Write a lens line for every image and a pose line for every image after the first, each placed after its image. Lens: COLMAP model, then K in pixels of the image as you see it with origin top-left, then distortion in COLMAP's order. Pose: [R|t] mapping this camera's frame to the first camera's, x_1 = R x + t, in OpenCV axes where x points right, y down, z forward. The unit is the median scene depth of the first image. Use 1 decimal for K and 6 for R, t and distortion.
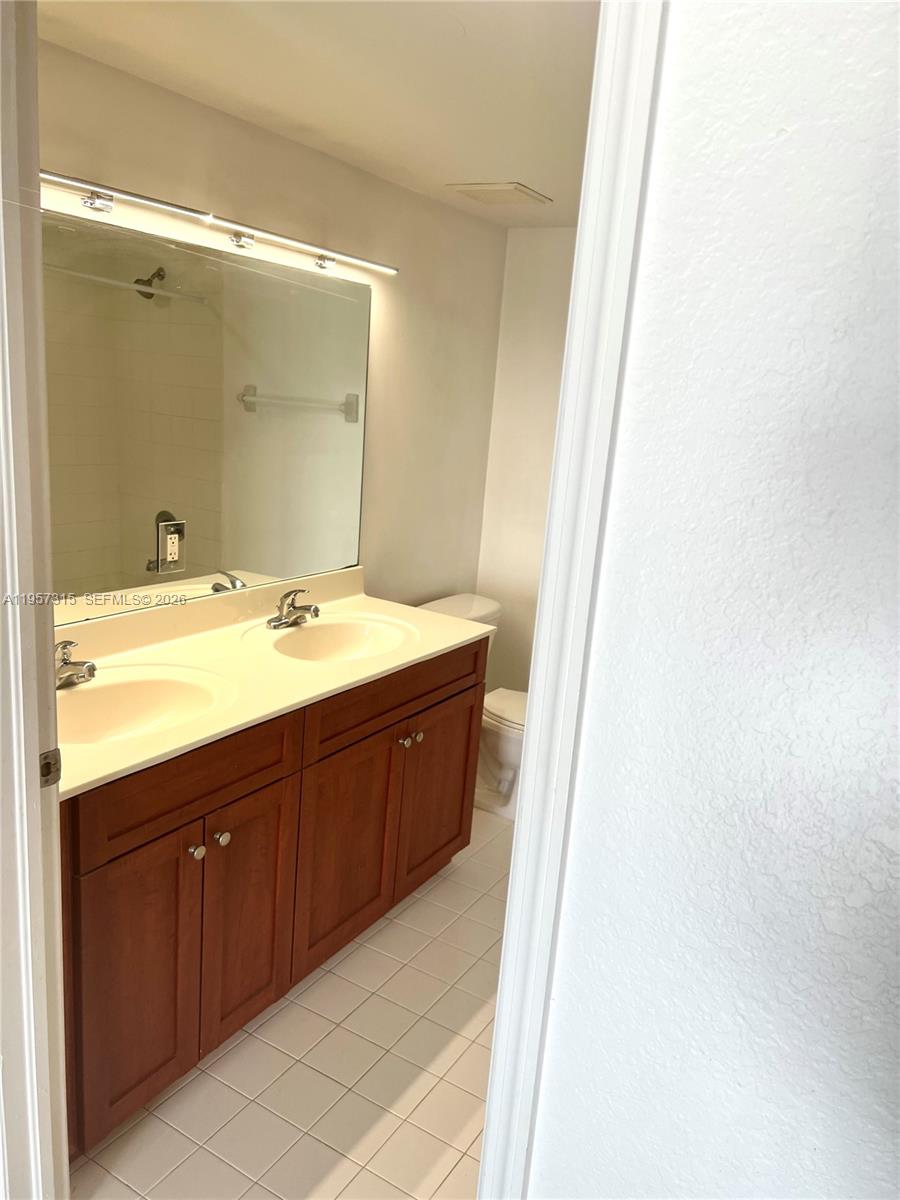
lens RADIAL K [[902.2, 0, 446.9], [0, 902.2, 606.3], [0, 0, 1]] dist [0.029303, -0.010180]
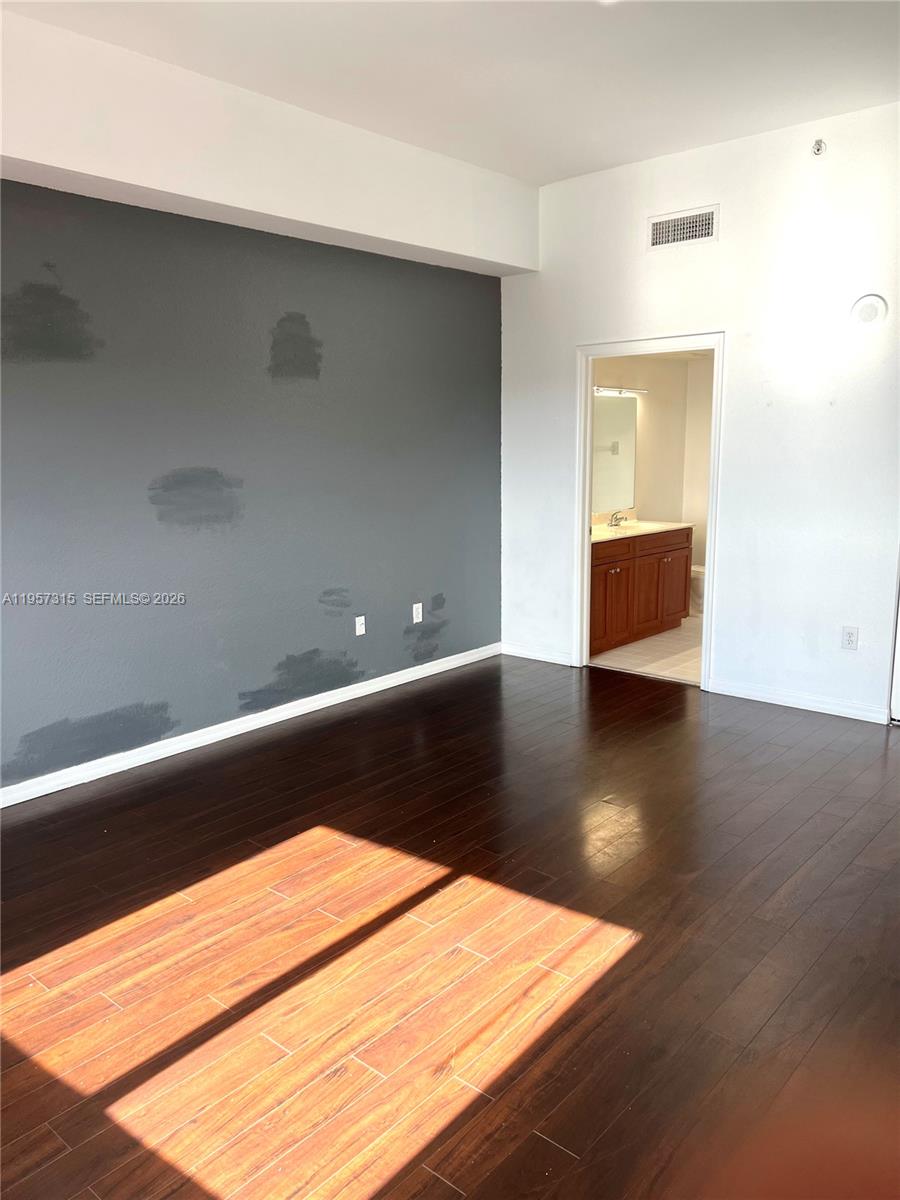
lens RADIAL K [[902.2, 0, 446.9], [0, 902.2, 606.3], [0, 0, 1]] dist [0.029303, -0.010180]
pose [[0.981339, -0.061584, -0.182155, -0.182302], [0.049425, 0.996282, -0.070560, 0.403219], [0.185824, 0.060241, 0.980735, -1.624755]]
